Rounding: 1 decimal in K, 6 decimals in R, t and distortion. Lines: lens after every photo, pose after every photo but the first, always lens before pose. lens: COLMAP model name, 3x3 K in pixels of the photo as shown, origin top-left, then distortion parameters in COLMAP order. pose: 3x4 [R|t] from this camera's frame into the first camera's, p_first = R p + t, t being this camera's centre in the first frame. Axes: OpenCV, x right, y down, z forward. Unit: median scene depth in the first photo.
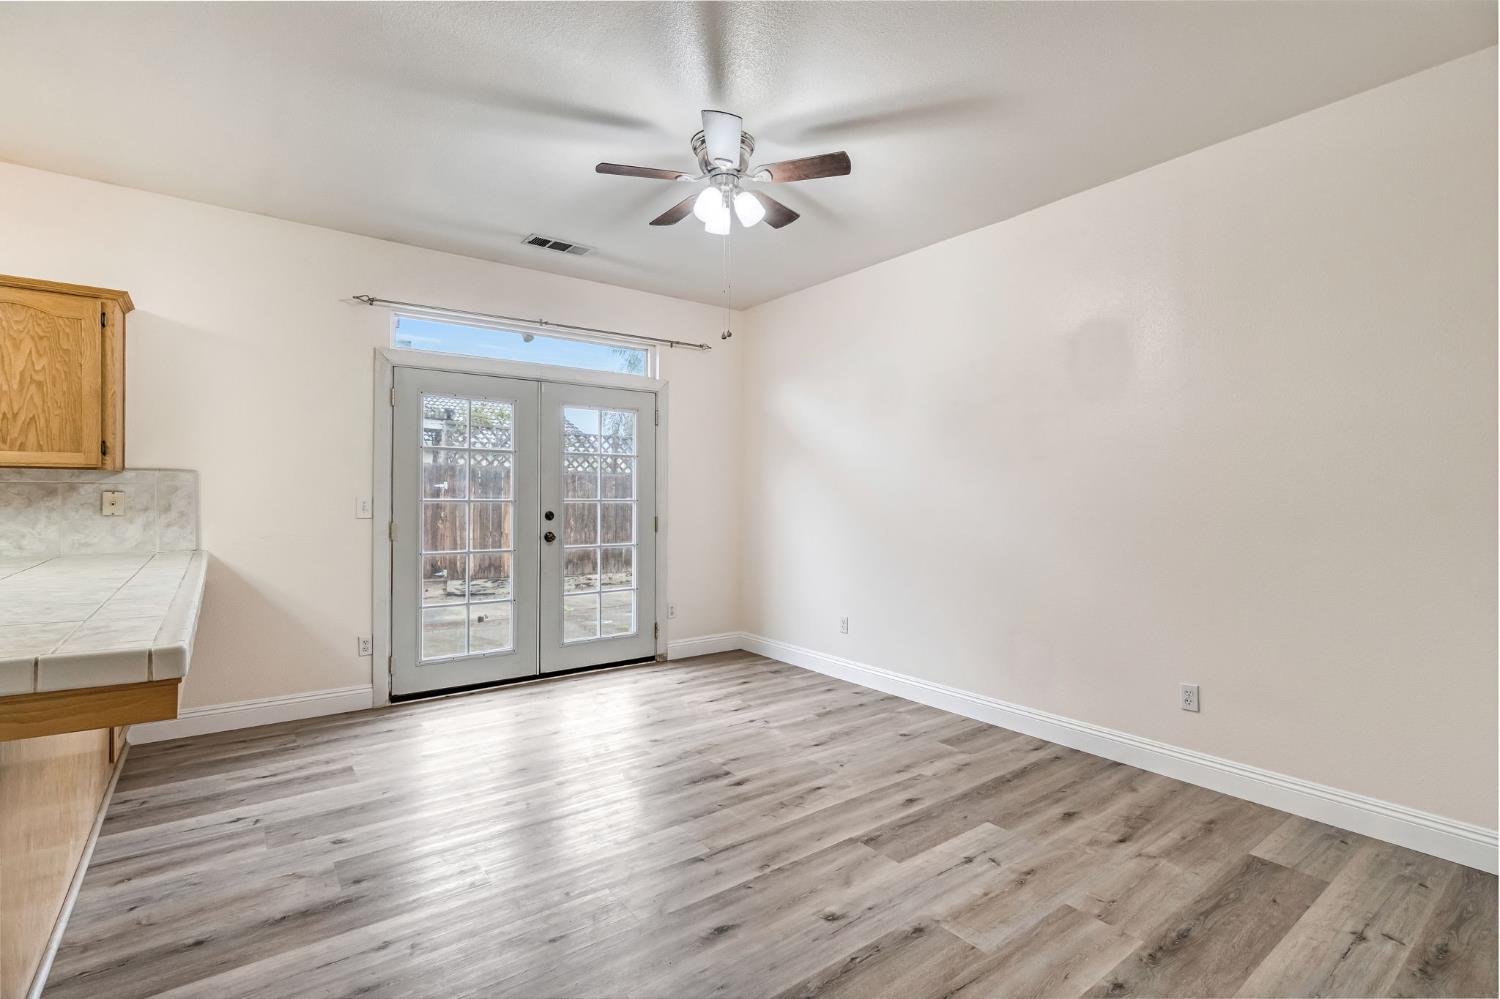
lens RADIAL K [[709.5, 0, 751.2], [0, 709.5, 497.0], [0, 0, 1]] dist [-0.008276, 0.005431]
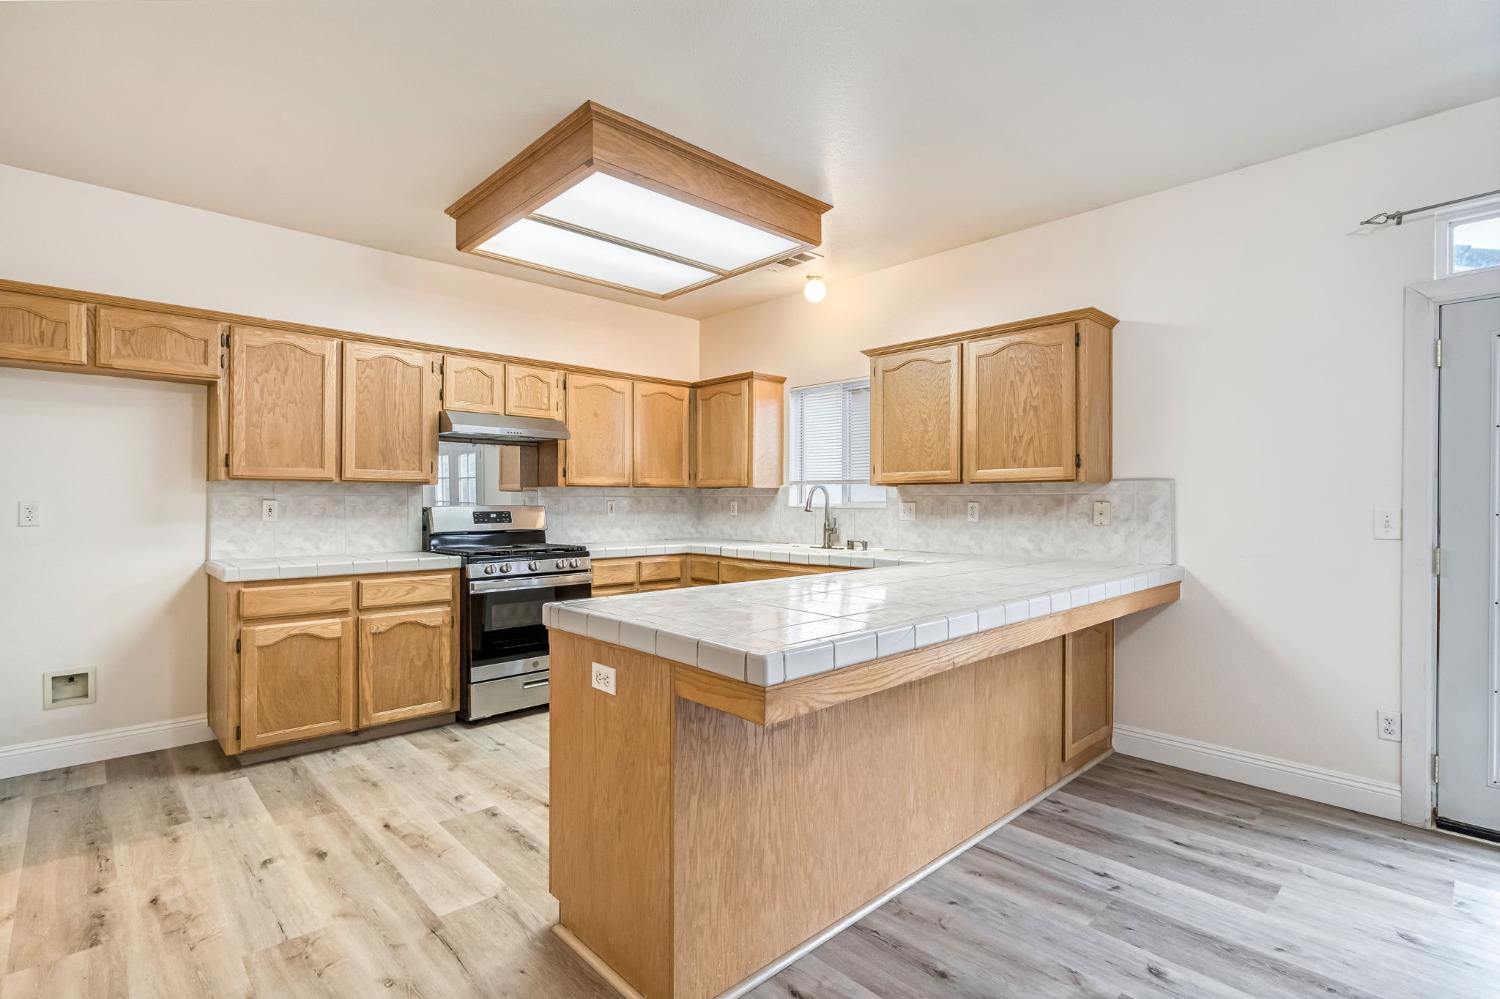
lens RADIAL K [[709.5, 0, 747.7], [0, 709.5, 504.8], [0, 0, 1]] dist [-0.008276, 0.005431]
pose [[0.110176, -0.000123, -0.993912, 0.083435], [-0.002742, 0.999996, -0.000427, -0.001739], [0.993908, 0.002772, 0.110175, 0.384254]]
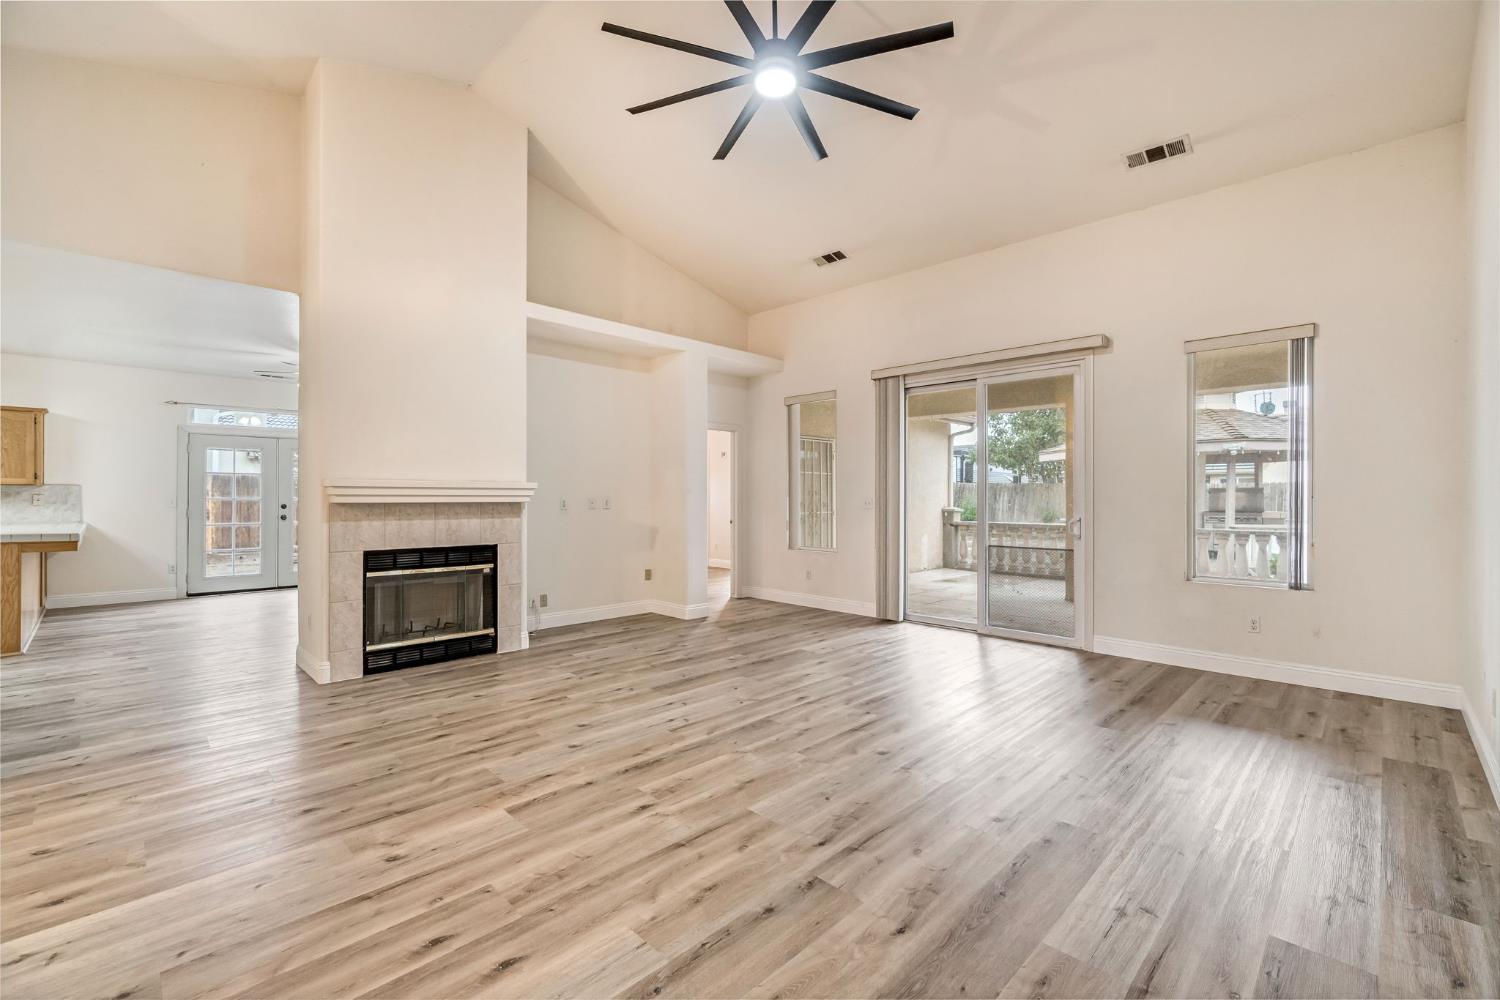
lens RADIAL K [[644.4, 0, 737.9], [0, 644.4, 494.1], [0, 0, 1]] dist [-0.002299, 0.000418]
pose [[0.990677, -0.005509, 0.136120, 1.050756], [0.006371, 0.999962, -0.005900, 0.017187], [-0.136082, 0.006712, 0.990675, -1.366713]]
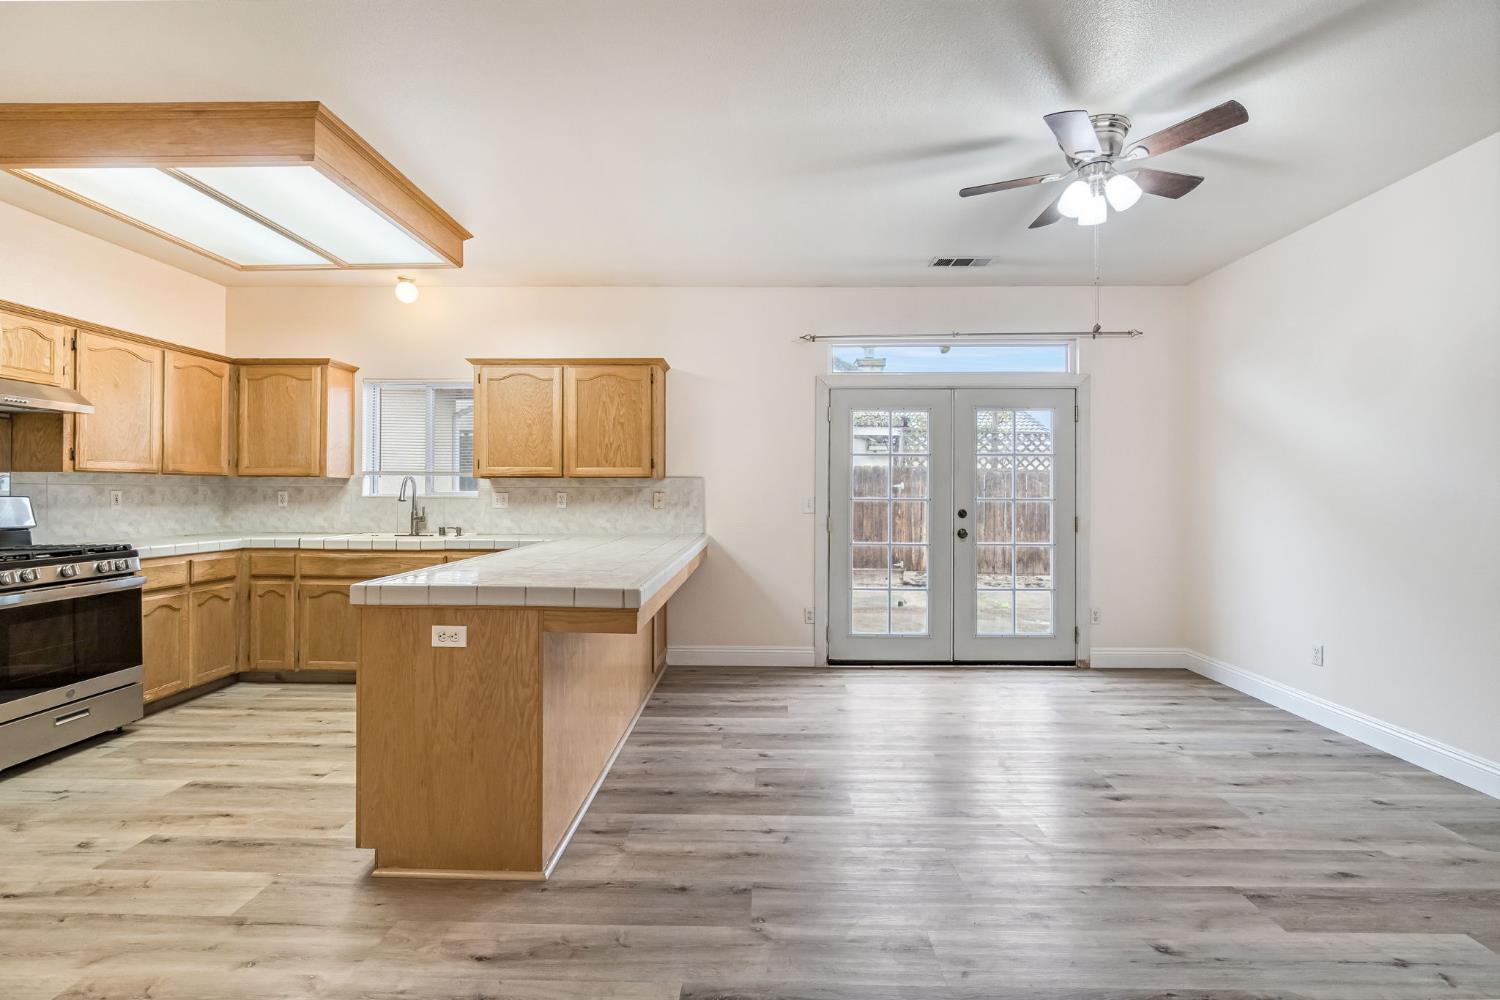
lens RADIAL K [[695.8, 0, 745.1], [0, 695.8, 492.8], [0, 0, 1]] dist [0.005403, -0.001947]
pose [[0.782312, -0.002934, -0.622879, 0.161713], [-0.000321, 0.999987, -0.005113, 0.000416], [0.622886, 0.004200, 0.782301, -0.036968]]
